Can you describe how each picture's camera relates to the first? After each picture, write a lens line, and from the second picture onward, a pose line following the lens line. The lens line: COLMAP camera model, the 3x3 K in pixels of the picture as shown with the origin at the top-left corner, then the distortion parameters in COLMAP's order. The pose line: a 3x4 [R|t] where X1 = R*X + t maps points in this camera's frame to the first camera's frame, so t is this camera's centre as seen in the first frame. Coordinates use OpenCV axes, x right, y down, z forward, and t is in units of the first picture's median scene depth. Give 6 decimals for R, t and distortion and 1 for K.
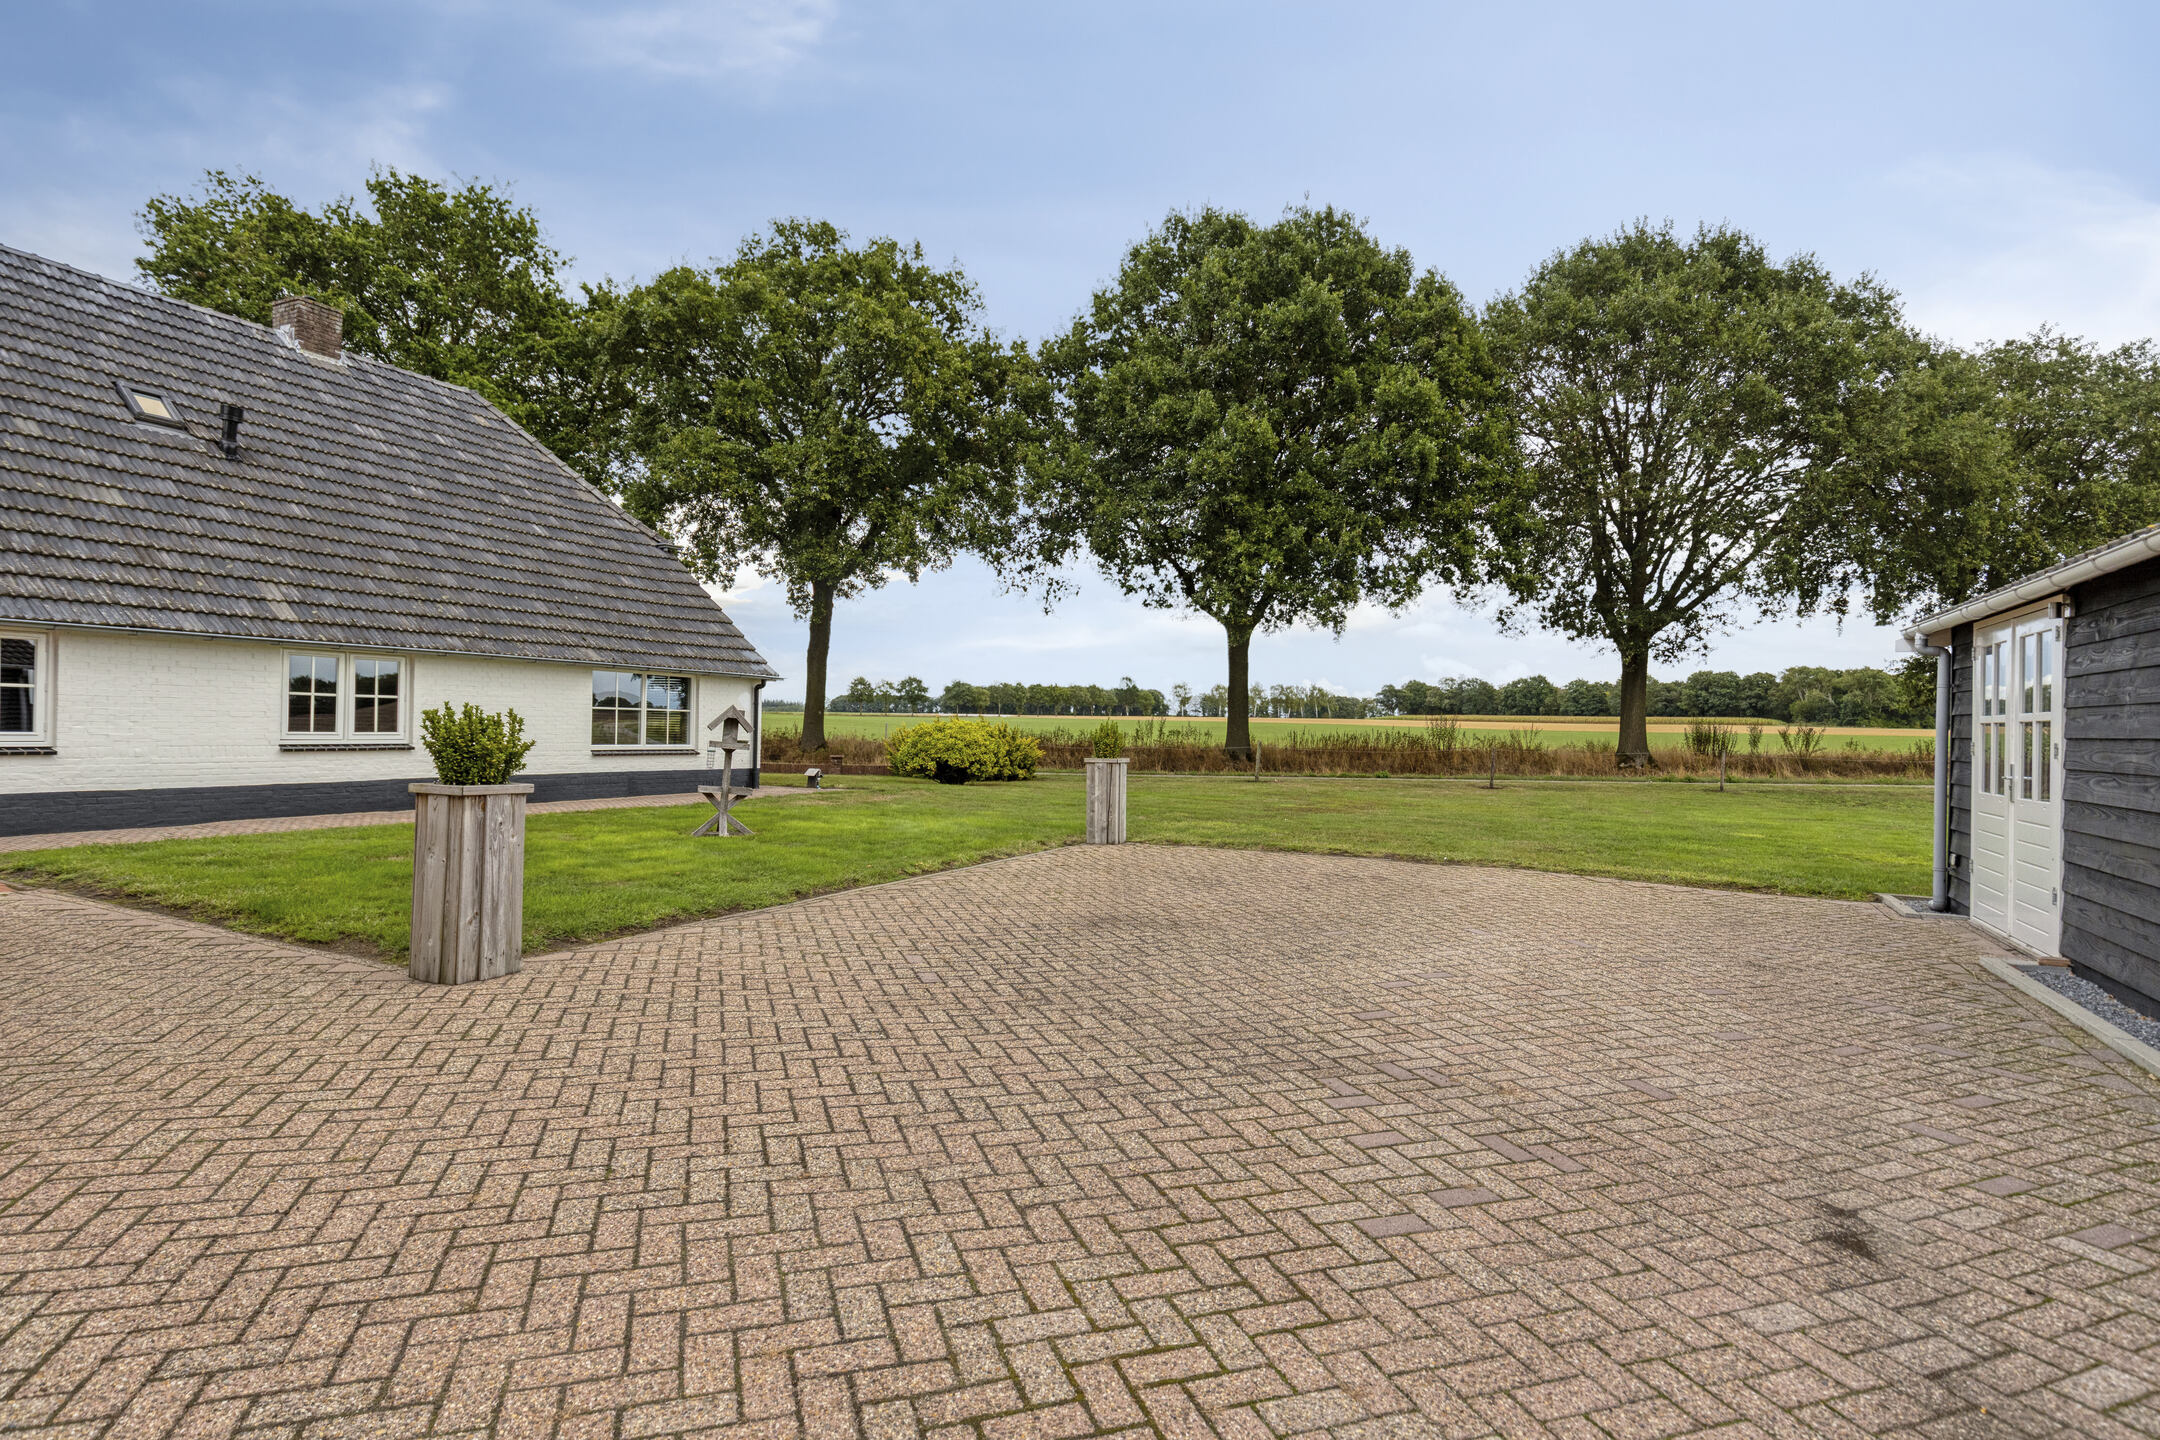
lens RADIAL K [[1110.9, 0, 1086.2], [0, 1110.9, 716.1], [0, 0, 1]] dist [-0.003402, -0.000072]
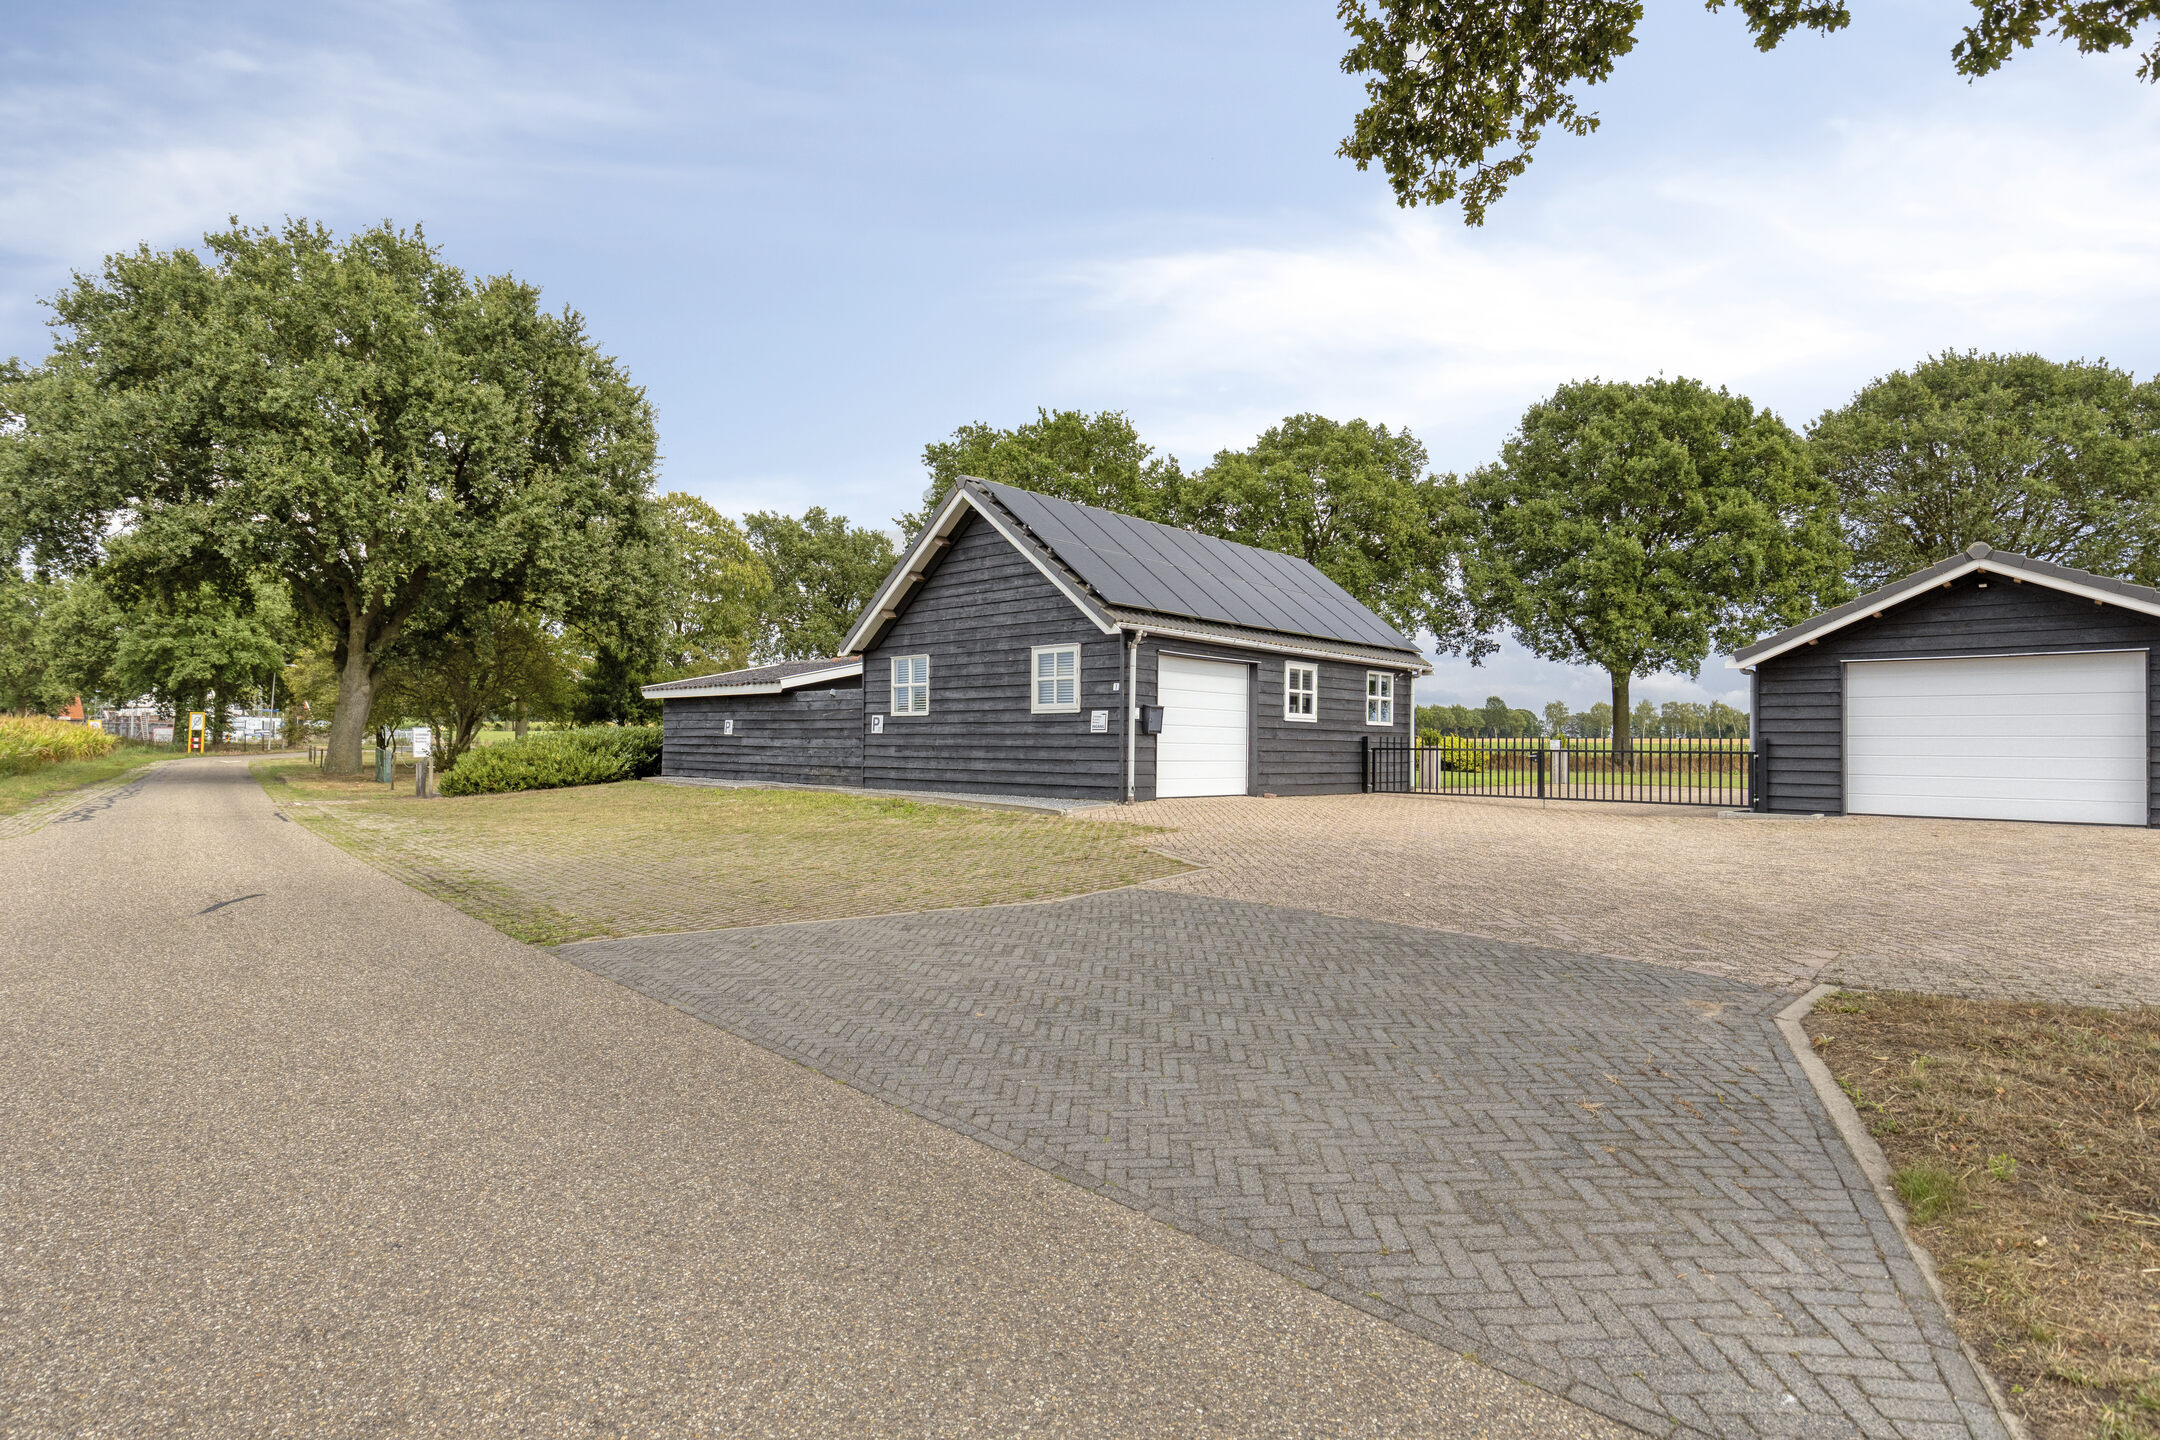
lens RADIAL K [[1110.9, 0, 1097.6], [0, 1110.9, 722.8], [0, 0, 1]] dist [-0.003402, -0.000072]
pose [[0.953284, -0.015056, -0.301701, -0.077551], [0.010245, 0.999794, -0.017525, 0.006185], [0.301903, 0.013616, 0.953241, -0.596494]]
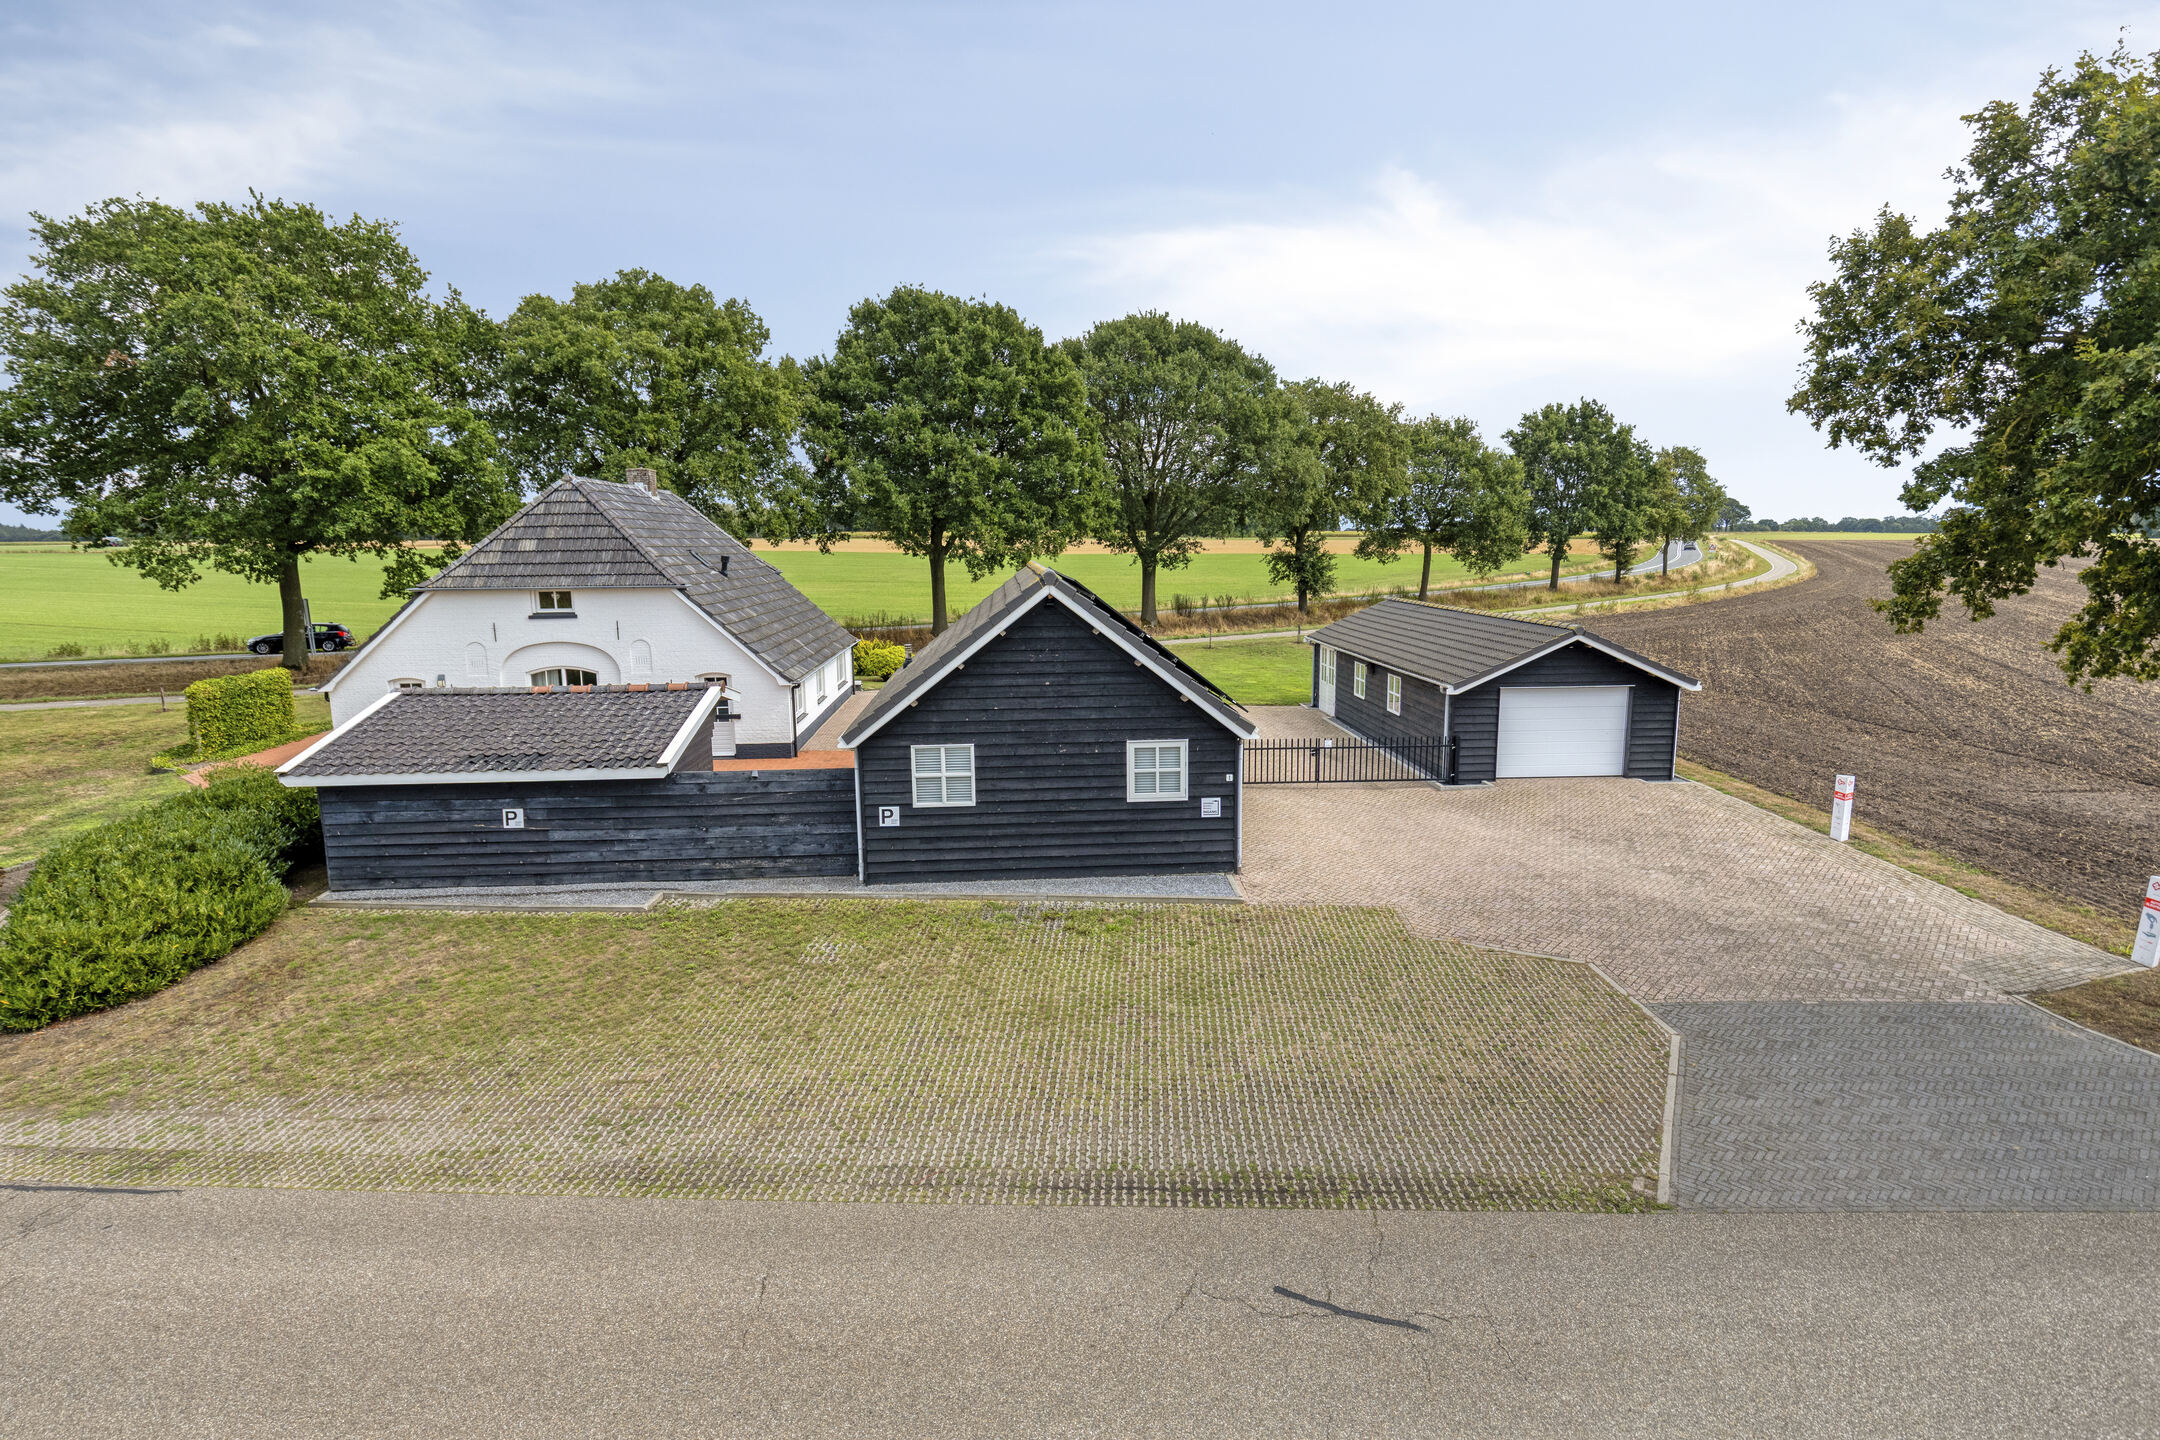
lens RADIAL K [[1110.9, 0, 1086.5], [0, 1110.9, 721.2], [0, 0, 1]] dist [-0.003402, -0.000072]
pose [[0.873848, -0.102175, 0.475342, -0.516171], [0.018757, 0.984026, 0.177035, -0.138049], [-0.485838, -0.145785, 0.861805, -0.577292]]
